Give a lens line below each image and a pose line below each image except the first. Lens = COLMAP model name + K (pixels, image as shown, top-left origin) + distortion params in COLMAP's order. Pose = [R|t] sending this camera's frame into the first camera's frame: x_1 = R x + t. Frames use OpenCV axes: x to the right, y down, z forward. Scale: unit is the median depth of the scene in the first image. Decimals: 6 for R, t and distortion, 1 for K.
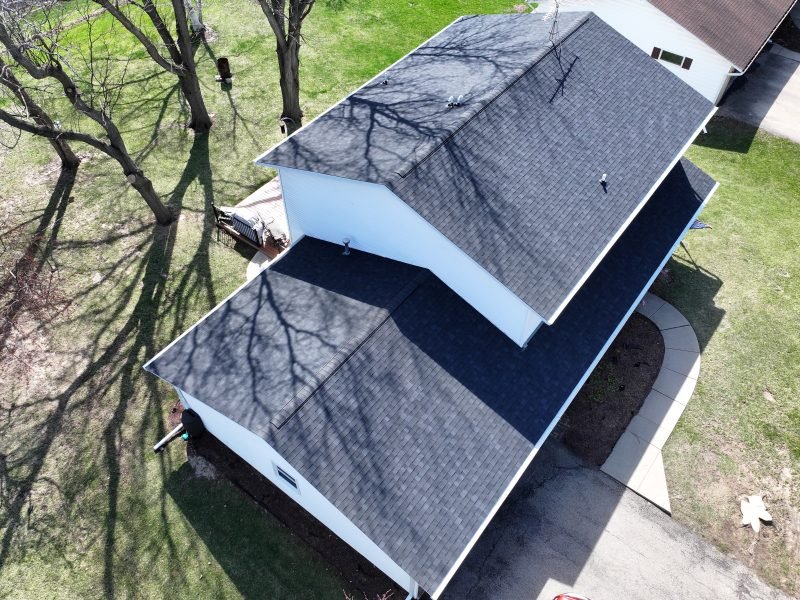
lens RADIAL K [[619.2, 0, 400.0], [0, 619.2, 300.0], [0, 0, 1]] dist [-0.002816, 0.009112]
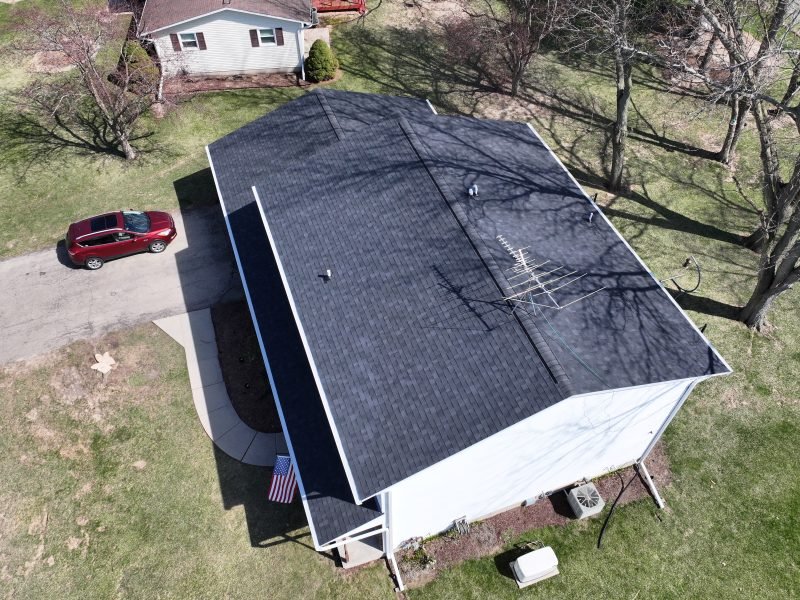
lens RADIAL K [[619.2, 0, 400.0], [0, 619.2, 300.0], [0, 0, 1]] dist [-0.002816, 0.009112]
pose [[-0.530179, 0.661117, -0.530880, 0.702960], [-0.665026, 0.064169, 0.744059, -0.860734], [0.525976, 0.747533, 0.405639, 0.589204]]
